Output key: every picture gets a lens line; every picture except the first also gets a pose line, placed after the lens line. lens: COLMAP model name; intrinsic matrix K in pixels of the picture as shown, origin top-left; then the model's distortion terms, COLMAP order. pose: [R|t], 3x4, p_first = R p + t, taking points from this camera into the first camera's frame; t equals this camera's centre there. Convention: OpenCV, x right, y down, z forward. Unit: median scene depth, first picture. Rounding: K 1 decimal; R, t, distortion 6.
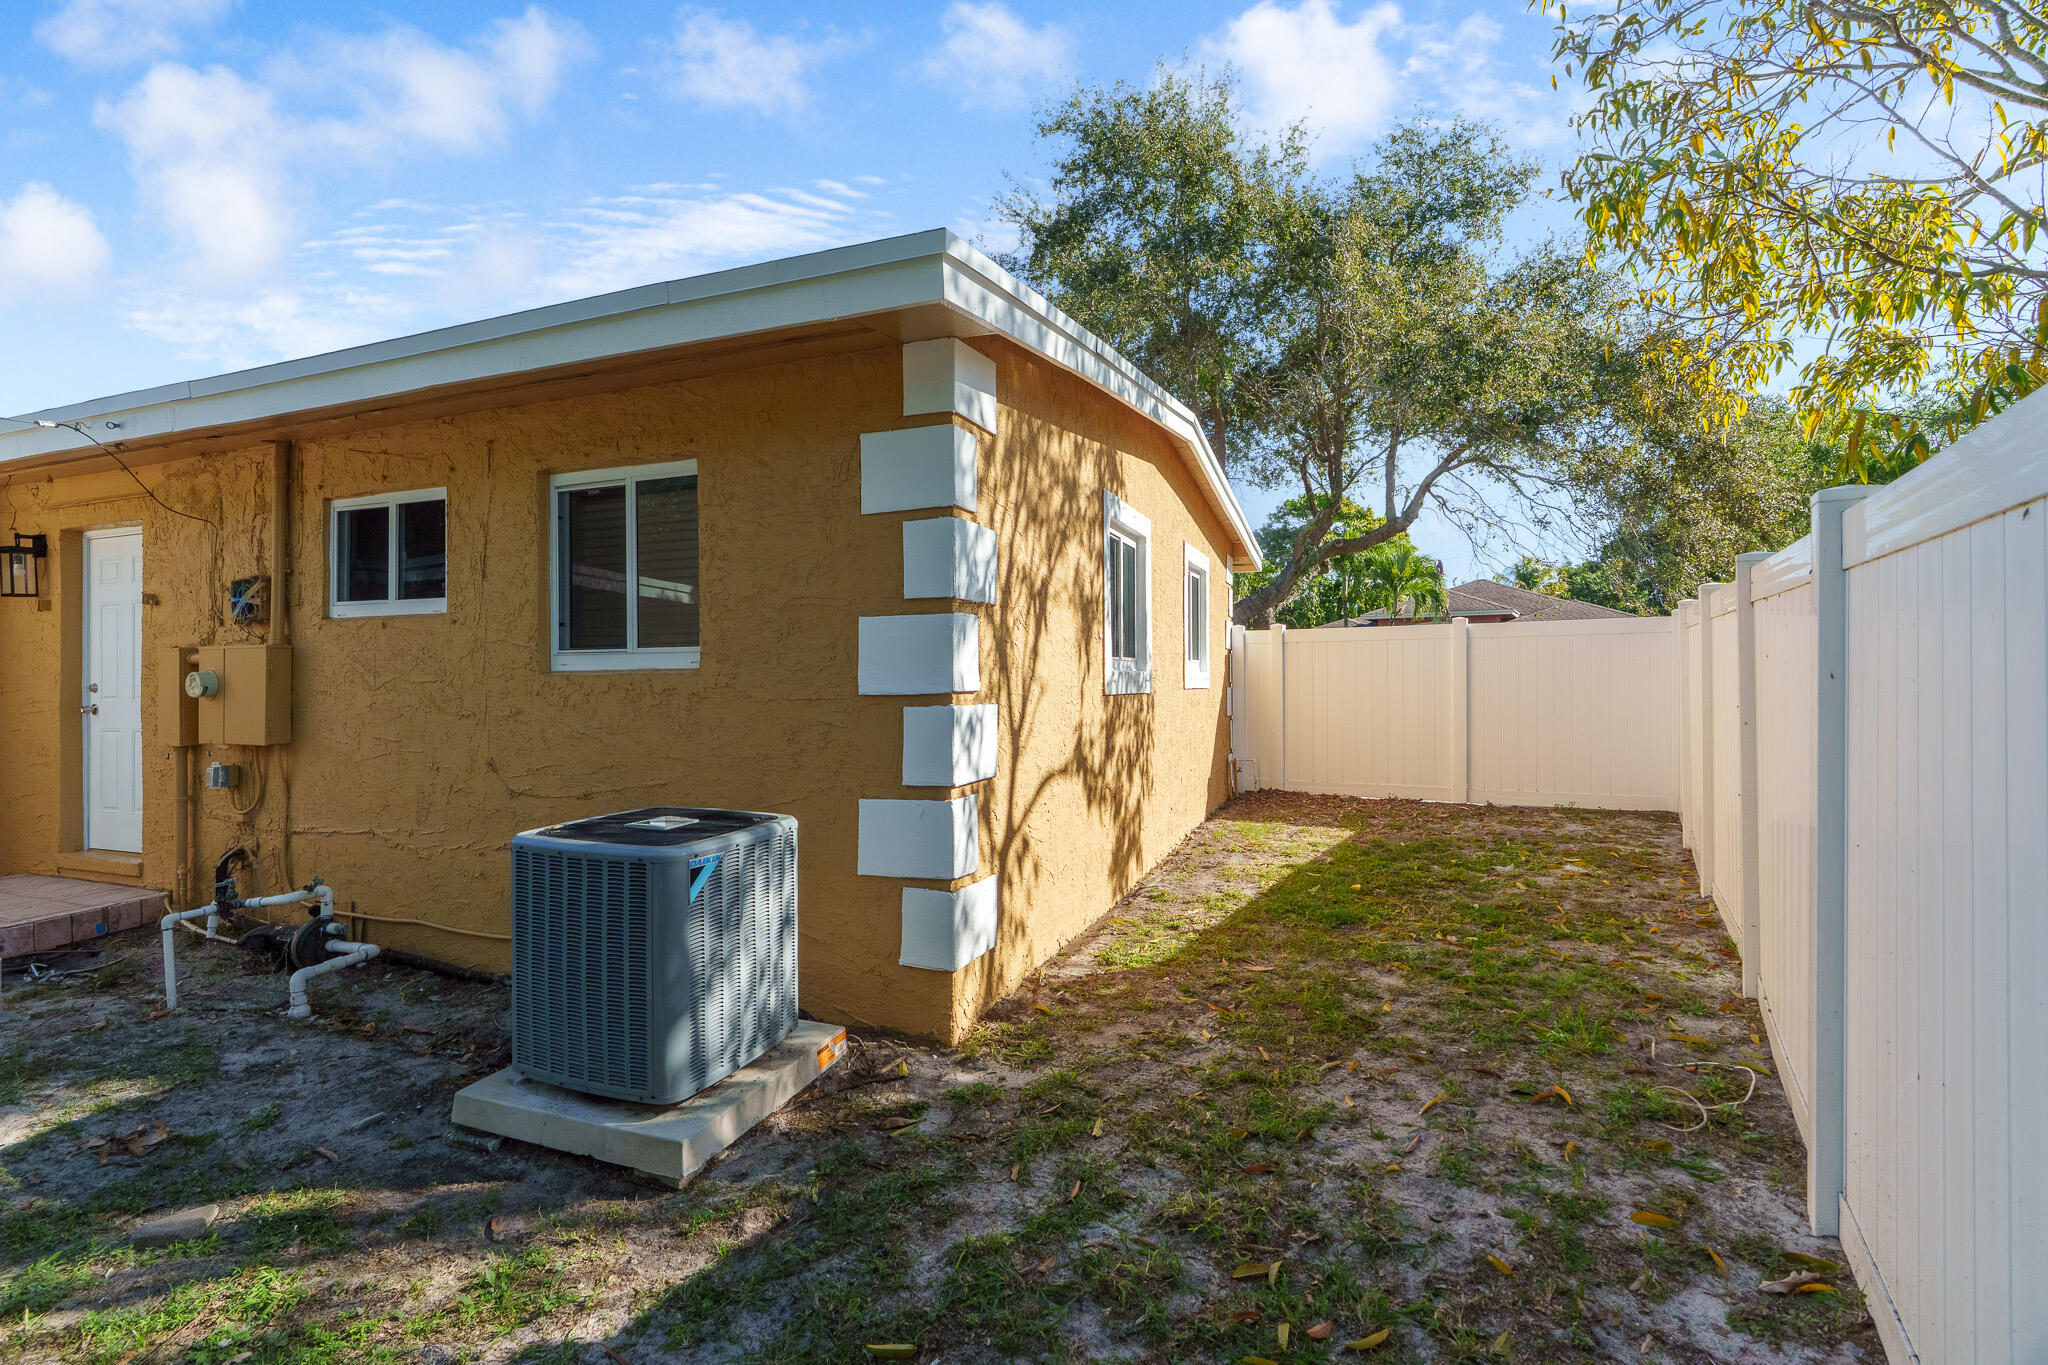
lens RADIAL K [[928.8, 0, 1025.2], [0, 928.8, 681.3], [0, 0, 1]] dist [-0.007513, 0.003455]
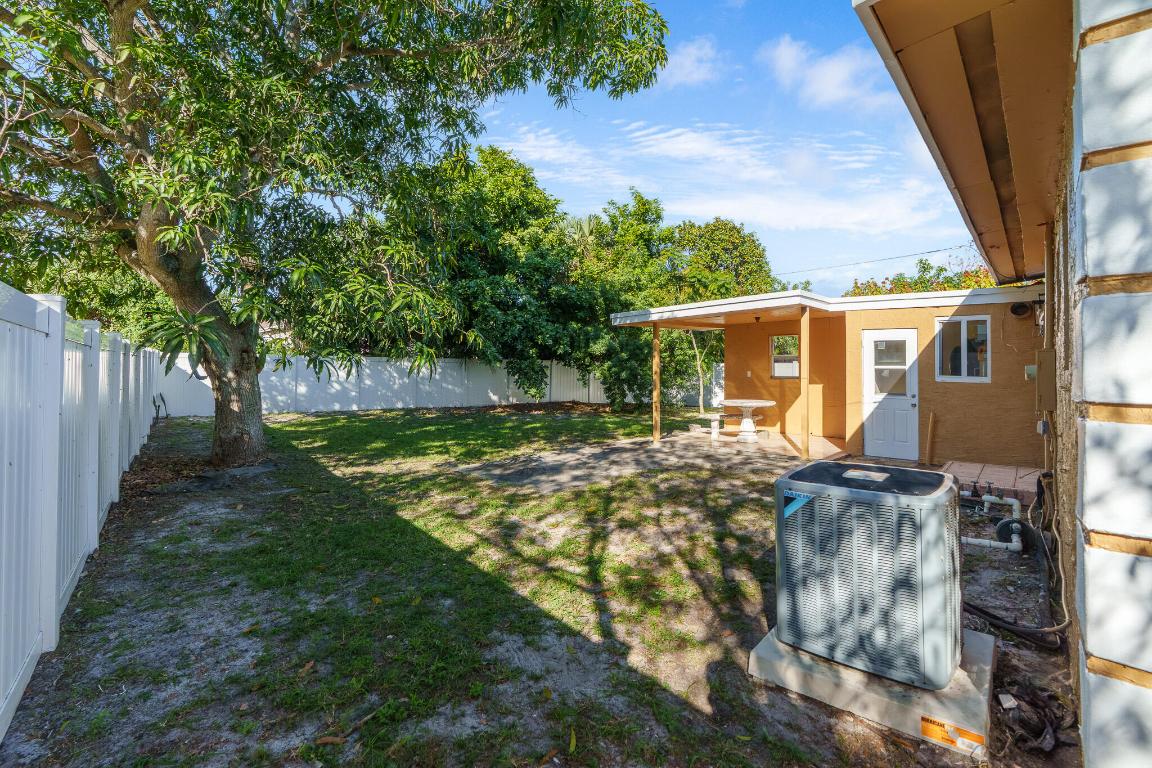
lens RADIAL K [[522.5, 0, 576.1], [0, 522.5, 383.3], [0, 0, 1]] dist [-0.007513, 0.003455]
pose [[-0.365024, 0.033924, -0.930380, 0.541927], [0.002794, 0.999371, 0.035344, -0.016934], [0.930994, 0.010302, -0.364889, 0.949435]]
